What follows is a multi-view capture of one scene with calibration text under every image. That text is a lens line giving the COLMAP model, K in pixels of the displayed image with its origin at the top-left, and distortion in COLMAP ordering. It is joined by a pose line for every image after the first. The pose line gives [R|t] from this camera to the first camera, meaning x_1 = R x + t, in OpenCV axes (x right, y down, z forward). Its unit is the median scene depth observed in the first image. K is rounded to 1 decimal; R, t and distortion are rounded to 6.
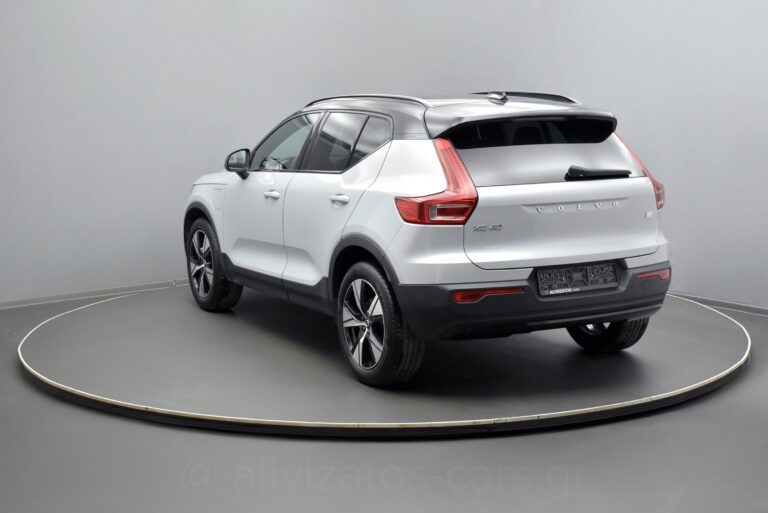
lens RADIAL K [[1228.1, 0, 384.0], [0, 1228.1, 256.5], [0, 0, 1]] dist [0.015552, 0.012759]
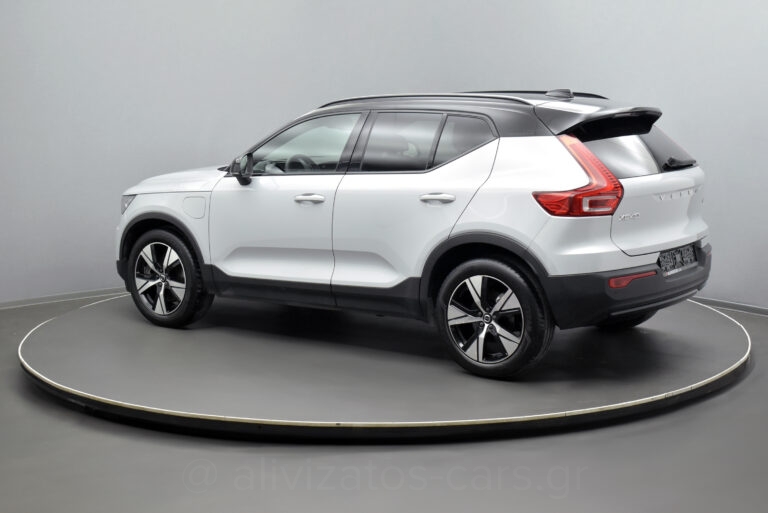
lens RADIAL K [[1228.1, 0, 384.0], [0, 1228.1, 256.5], [0, 0, 1]] dist [0.015552, 0.012759]
pose [[0.903108, -0.063758, 0.424654, -0.514940], [0.064857, 0.997824, 0.011883, -0.014295], [-0.424488, 0.016810, 0.905278, 0.115149]]
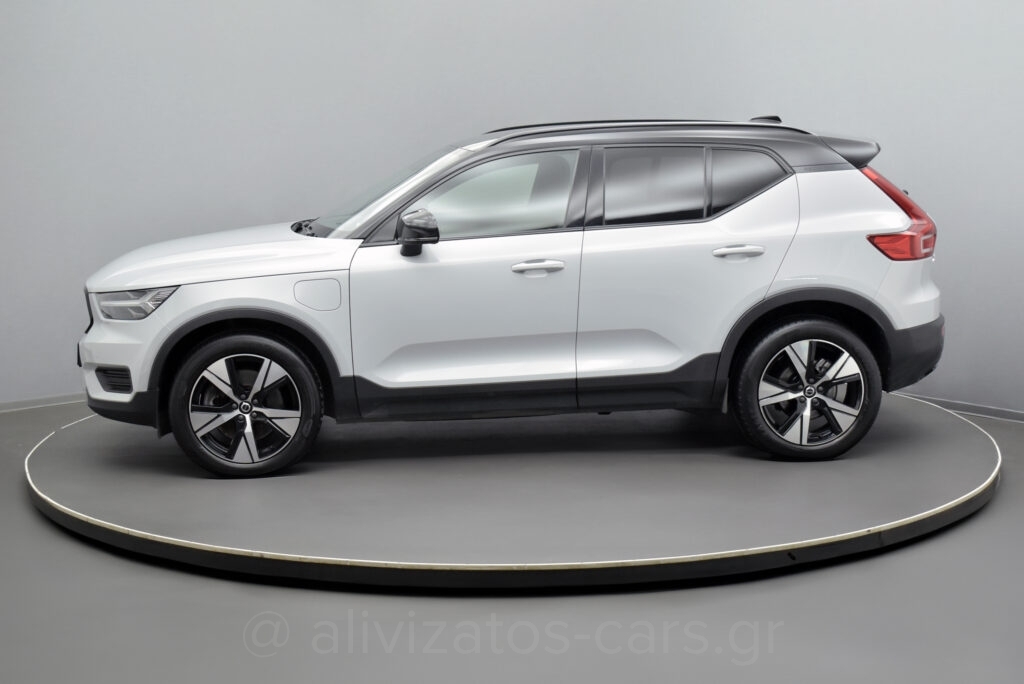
lens RADIAL K [[1637.4, 0, 512.0], [0, 1637.4, 342.0], [0, 0, 1]] dist [0.015552, 0.012759]
pose [[0.399989, -0.139392, 0.905858, -1.098887], [0.140291, 0.986031, 0.089782, -0.107718], [-0.905719, 0.091172, 0.413957, 0.712377]]
